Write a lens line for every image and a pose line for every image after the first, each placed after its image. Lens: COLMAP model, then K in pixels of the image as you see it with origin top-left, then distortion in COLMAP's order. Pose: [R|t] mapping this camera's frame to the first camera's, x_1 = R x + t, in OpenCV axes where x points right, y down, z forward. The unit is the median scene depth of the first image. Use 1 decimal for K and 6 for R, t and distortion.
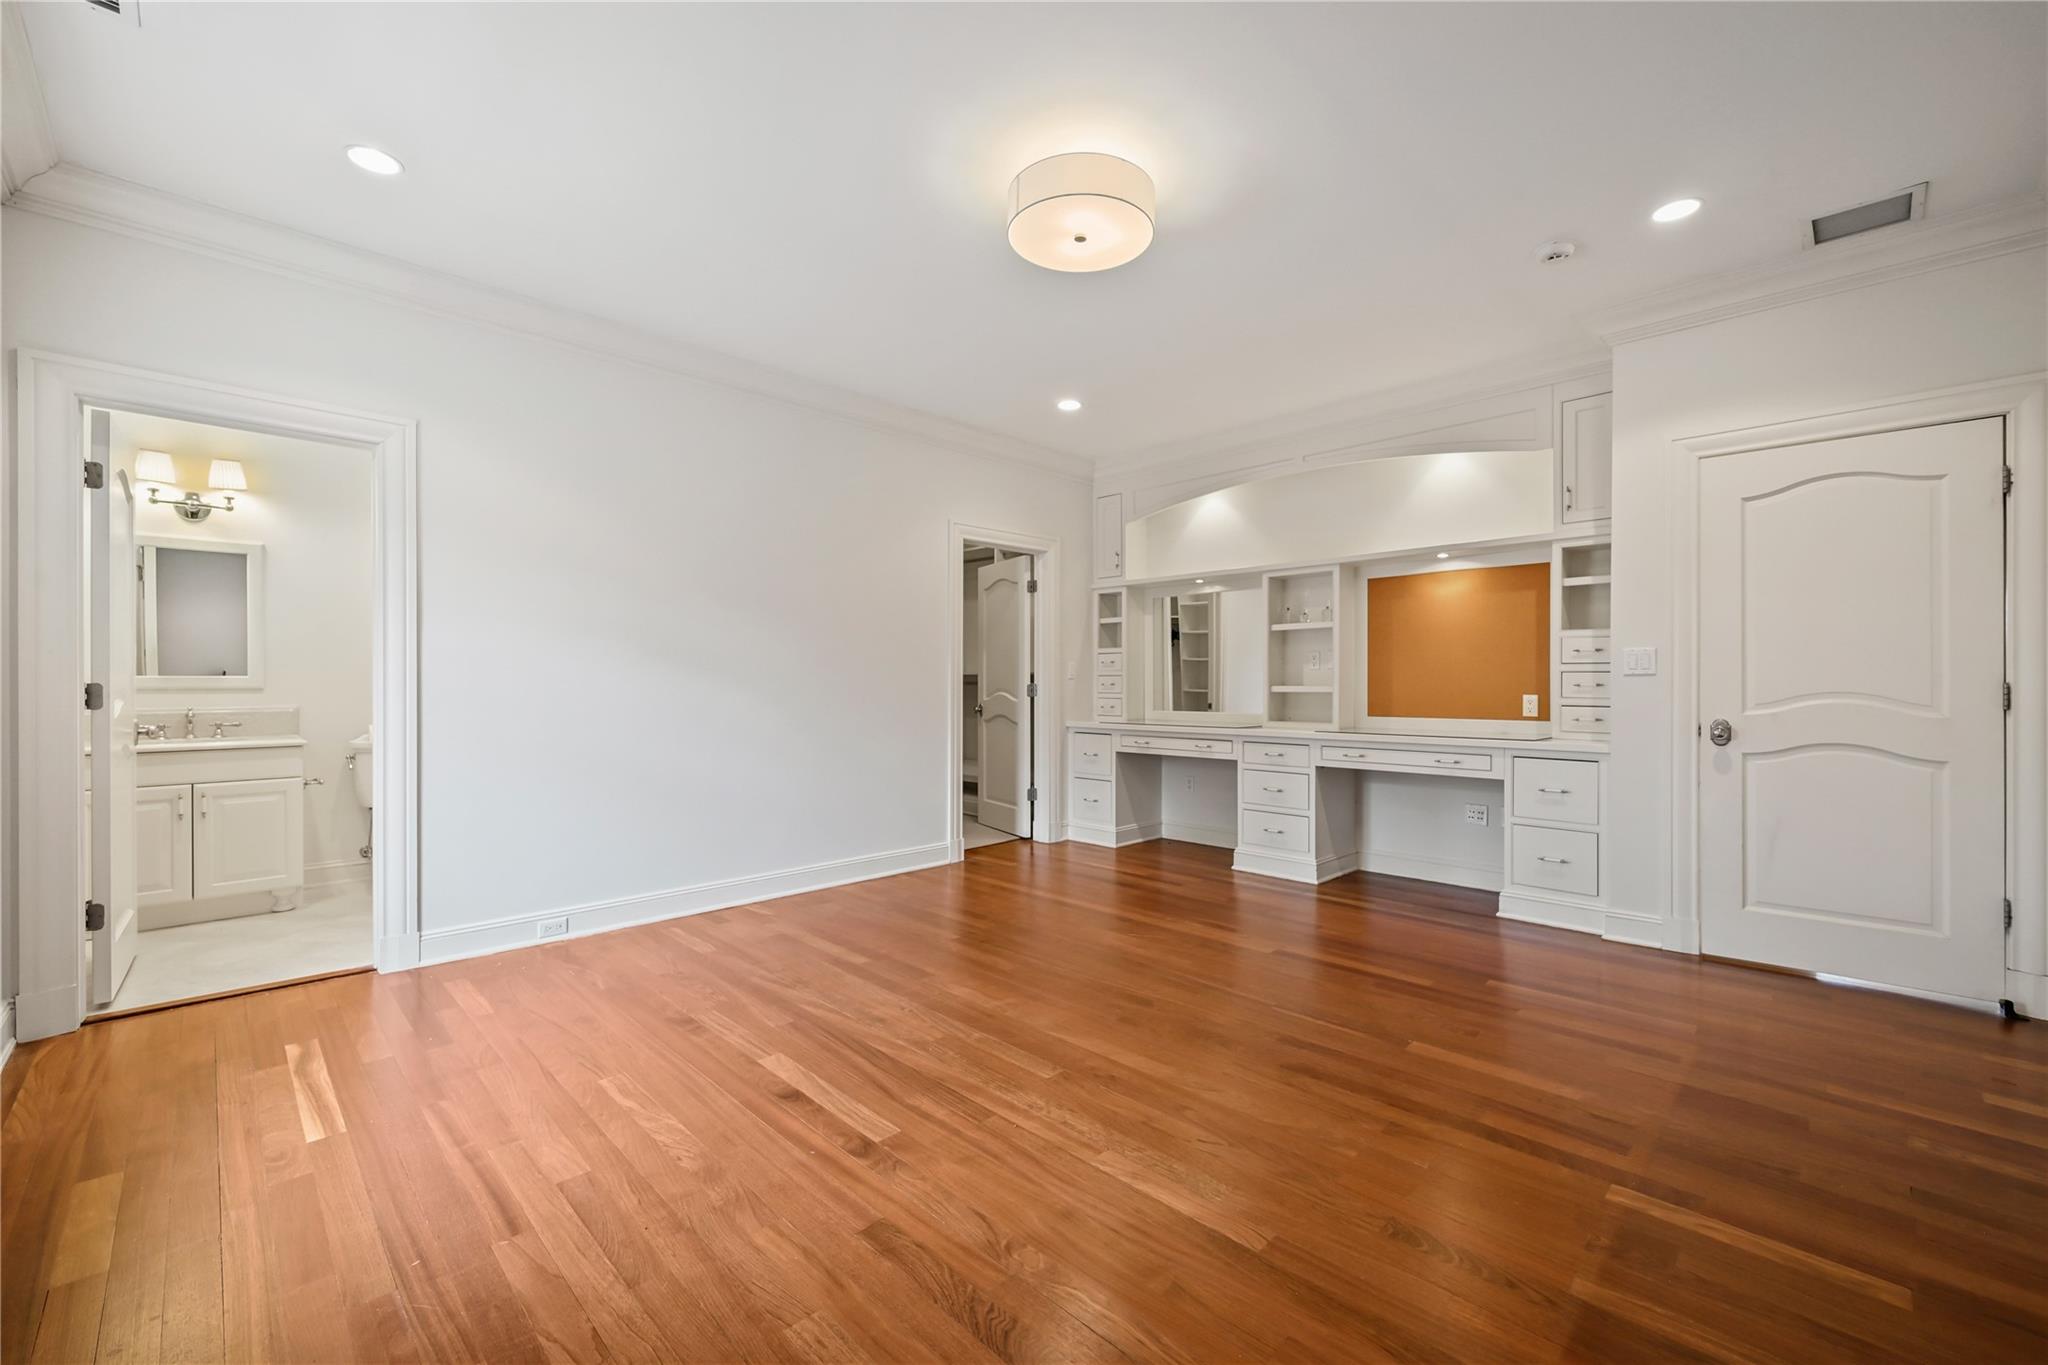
lens RADIAL K [[821.8, 0, 1024.0], [0, 821.8, 682.5], [0, 0, 1]] dist [0.000837, 0.000157]
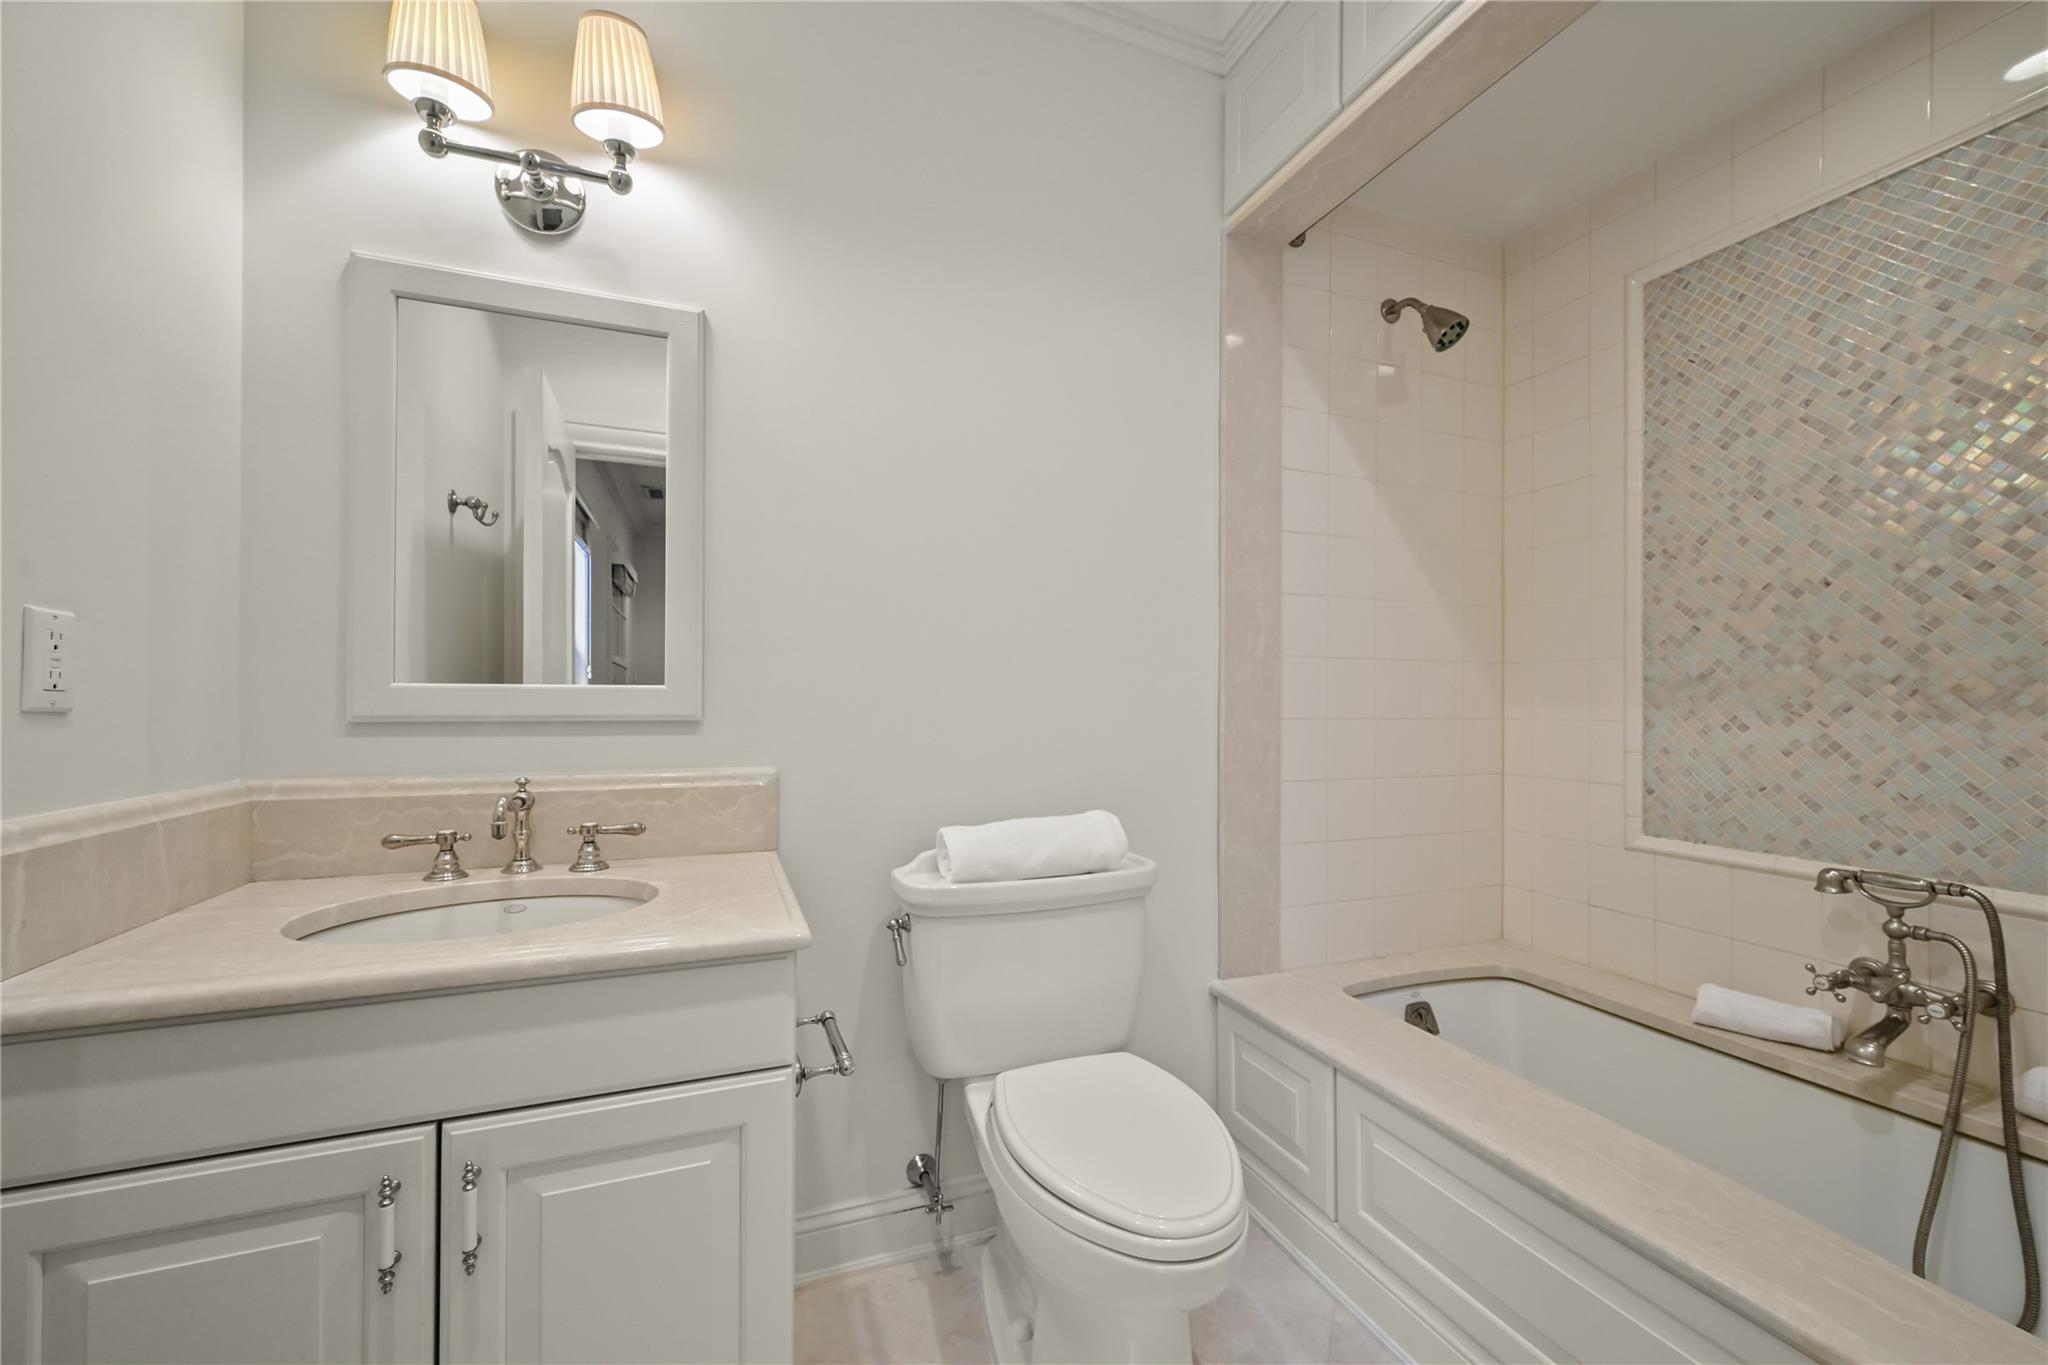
lens RADIAL K [[800.8, 0, 1024.0], [0, 800.8, 682.5], [0, 0, 1]] dist [-0.000121, -0.000034]
pose [[0.914758, -0.000568, -0.404003, -0.687493], [-0.004027, 0.999937, -0.010523, -0.005748], [0.403983, 0.011253, 0.914697, 0.773937]]
